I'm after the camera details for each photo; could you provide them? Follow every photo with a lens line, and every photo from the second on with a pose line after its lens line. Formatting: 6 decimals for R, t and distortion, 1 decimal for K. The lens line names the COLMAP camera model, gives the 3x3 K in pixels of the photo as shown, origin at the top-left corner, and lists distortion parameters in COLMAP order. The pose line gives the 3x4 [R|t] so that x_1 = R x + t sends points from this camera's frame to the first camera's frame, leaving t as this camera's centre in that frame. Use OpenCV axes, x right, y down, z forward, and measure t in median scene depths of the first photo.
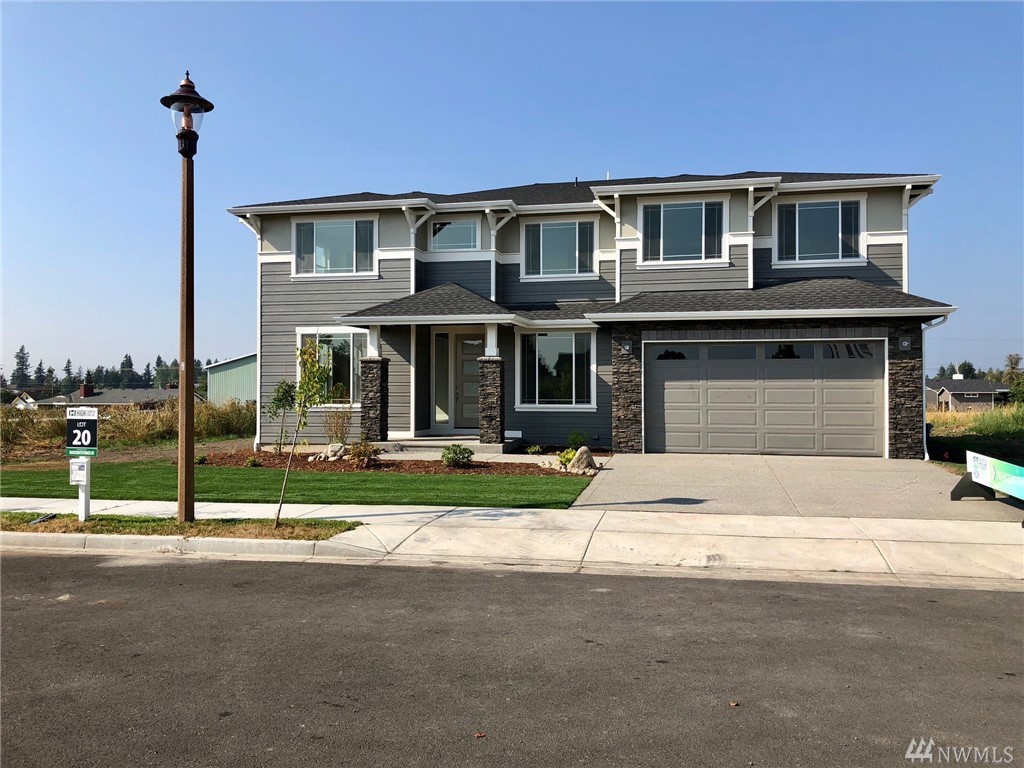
lens RADIAL K [[837.9, 0, 509.2], [0, 837.9, 379.8], [0, 0, 1]] dist [0.038986, -0.051441]
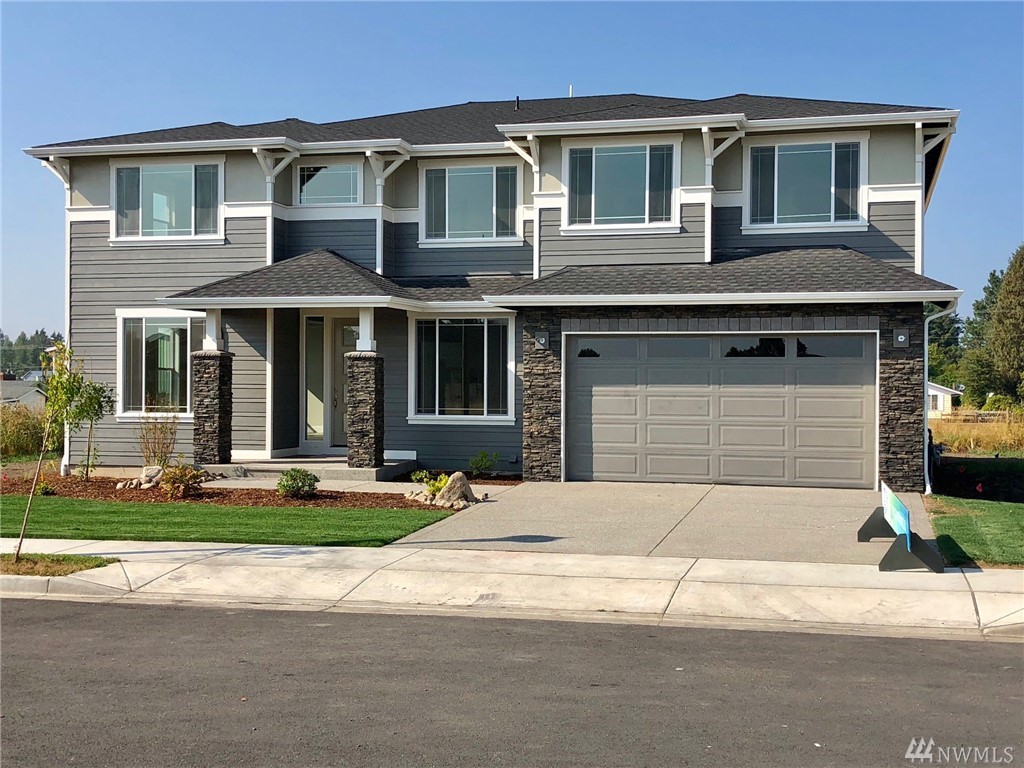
lens RADIAL K [[1353.0, 0, 511.7], [0, 1353.0, 387.5], [0, 0, 1]] dist [0.038444, 0.000000]
pose [[0.999200, 0.005319, -0.039627, 0.159559], [-0.004671, 0.999854, 0.016426, -0.016191], [0.039709, -0.016228, 0.999080, -0.205661]]
